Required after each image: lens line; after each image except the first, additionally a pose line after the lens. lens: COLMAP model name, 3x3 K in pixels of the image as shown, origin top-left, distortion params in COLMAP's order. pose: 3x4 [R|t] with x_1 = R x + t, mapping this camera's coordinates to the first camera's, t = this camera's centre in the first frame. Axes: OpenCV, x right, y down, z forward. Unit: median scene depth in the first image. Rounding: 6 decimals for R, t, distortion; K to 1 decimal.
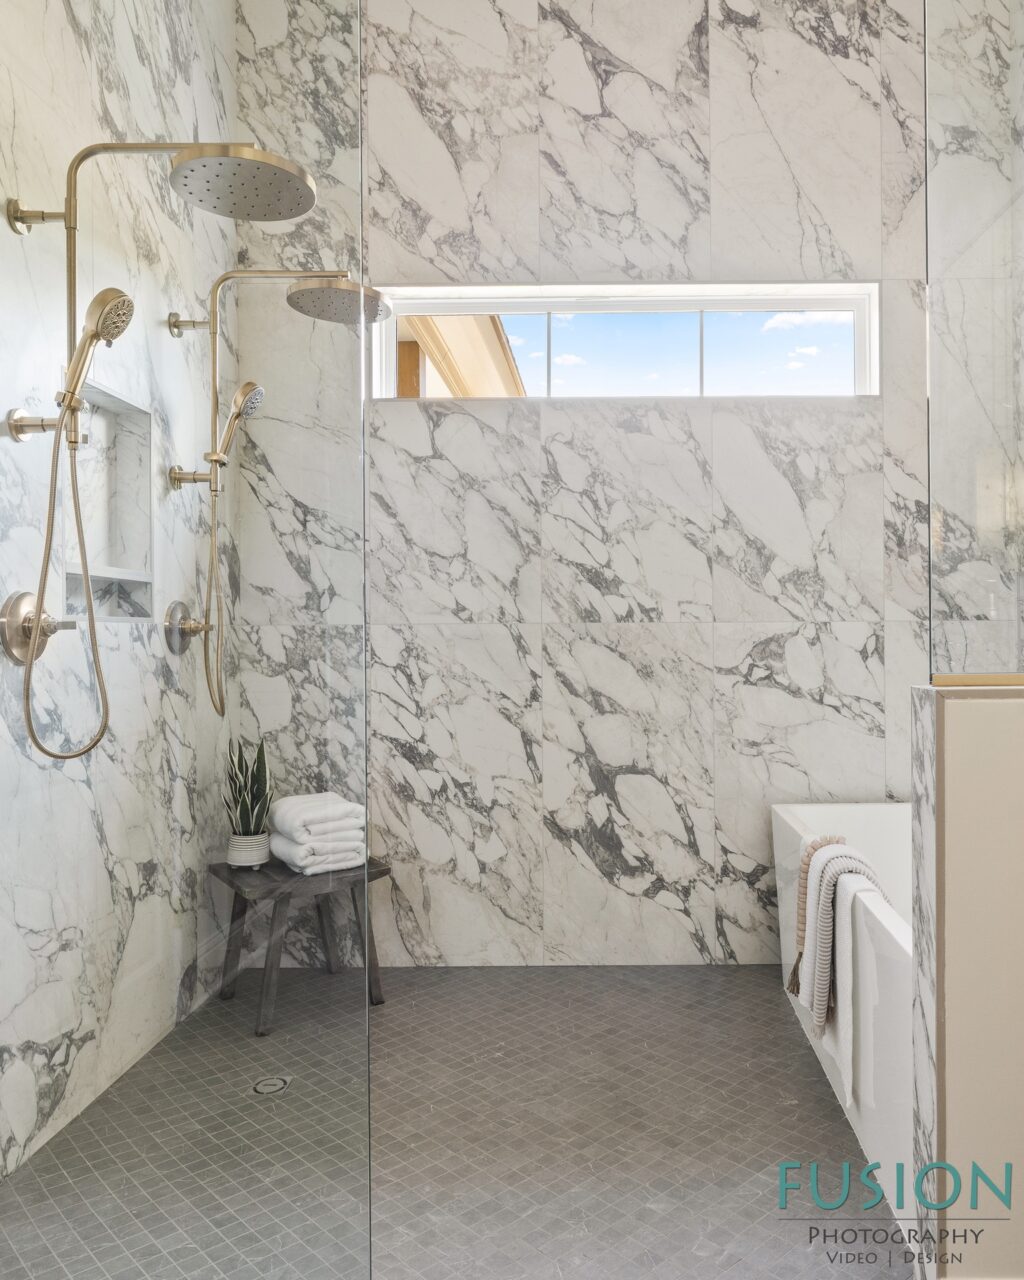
lens RADIAL K [[799.0, 0, 533.8], [0, 799.0, 630.3], [0, 0, 1]] dist [-0.002433, 0.000114]
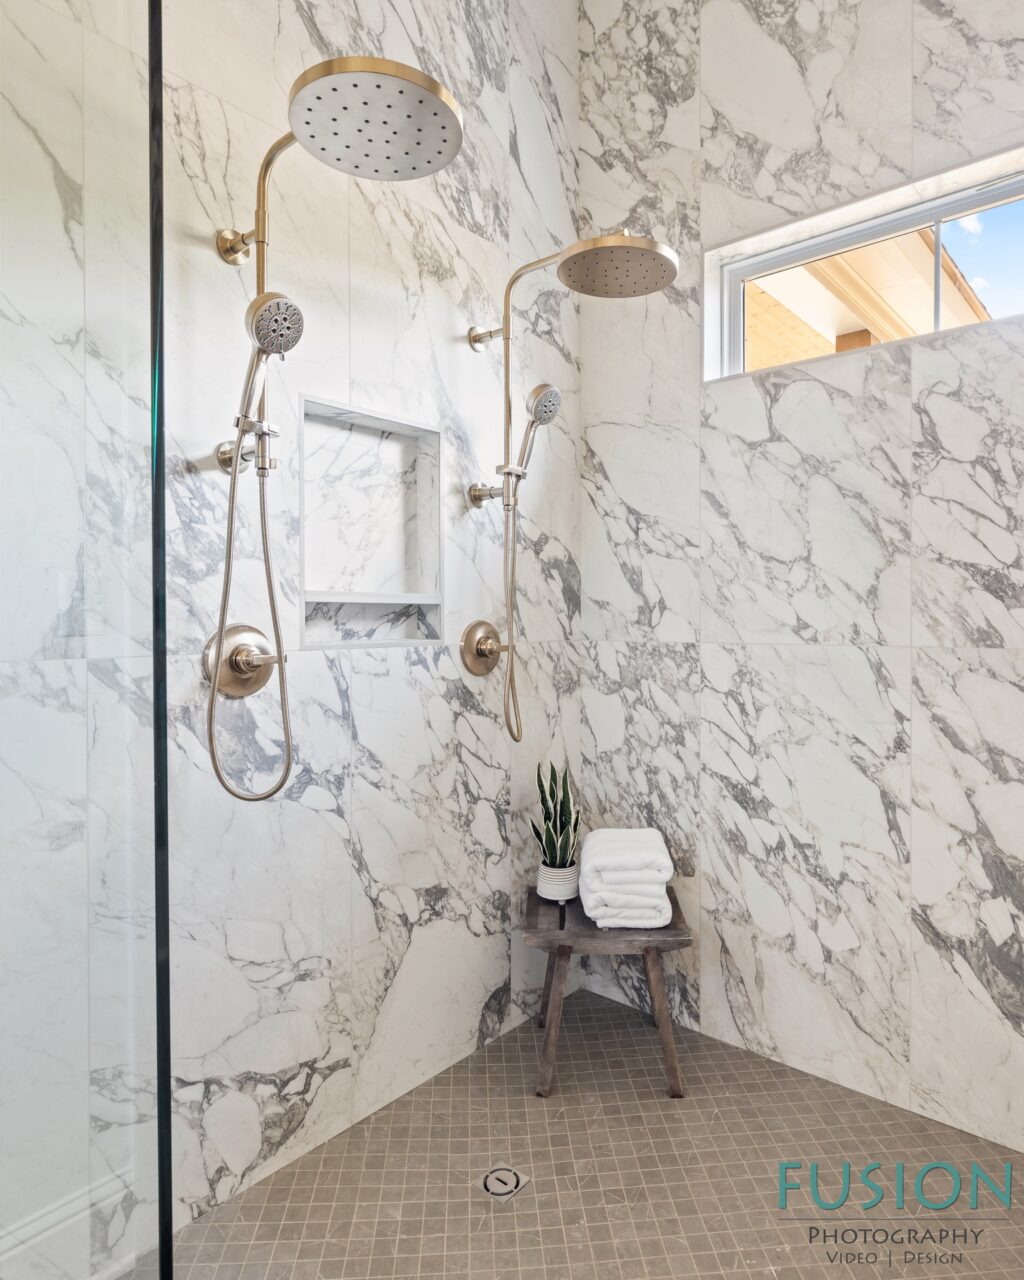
lens RADIAL K [[682.1, 0, 611.2], [0, 682.1, 623.0], [0, 0, 1]] dist [-0.004157, 0.000890]
pose [[0.829506, 0.009505, -0.558417, 0.130421], [-0.003786, 0.999928, 0.011395, -0.036785], [0.558485, -0.007338, 0.829482, 0.328047]]
